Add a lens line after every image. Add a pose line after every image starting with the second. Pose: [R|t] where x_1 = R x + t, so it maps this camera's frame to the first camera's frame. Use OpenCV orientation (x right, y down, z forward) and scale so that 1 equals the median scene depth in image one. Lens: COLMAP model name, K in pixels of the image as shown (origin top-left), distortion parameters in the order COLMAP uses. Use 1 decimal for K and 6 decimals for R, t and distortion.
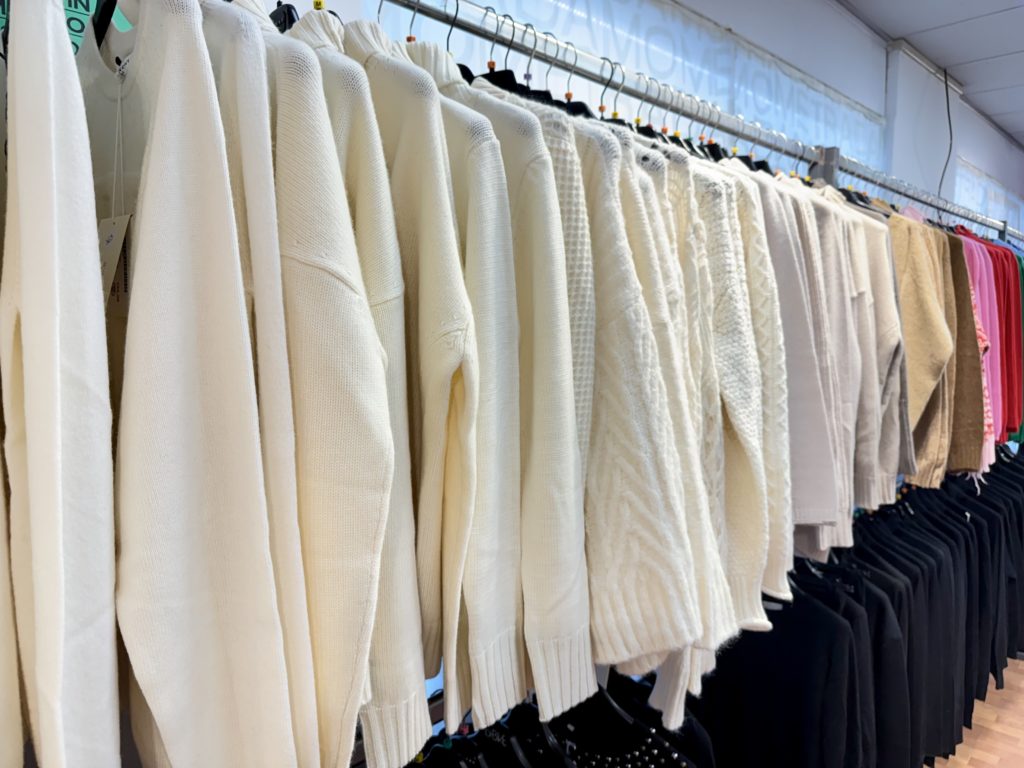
lens RADIAL K [[725.3, 0, 514.3], [0, 725.3, 382.1], [0, 0, 1]] dist [0.001251, -0.014141]
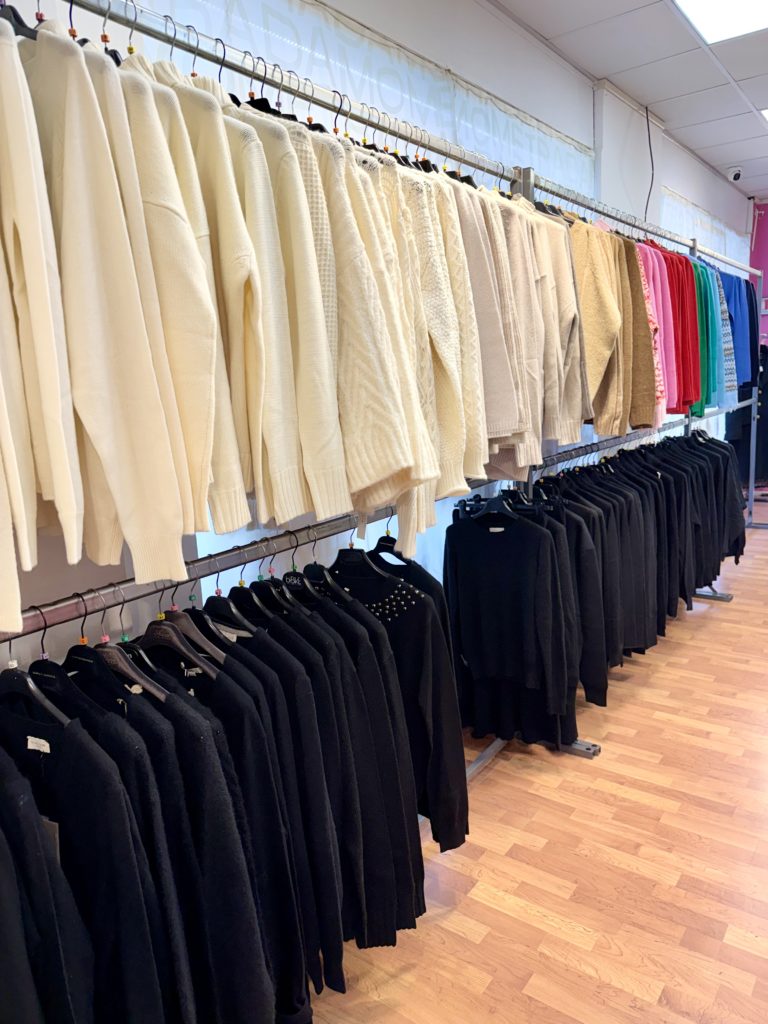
lens RADIAL K [[721.6, 0, 386.3], [0, 721.6, 515.2], [0, 0, 1]] dist [0.085796, -0.132789]
pose [[0.990304, -0.074197, 0.117446, -0.000185], [0.063473, 0.993682, 0.092557, 0.182532], [-0.123572, -0.084205, 0.988757, -0.354444]]
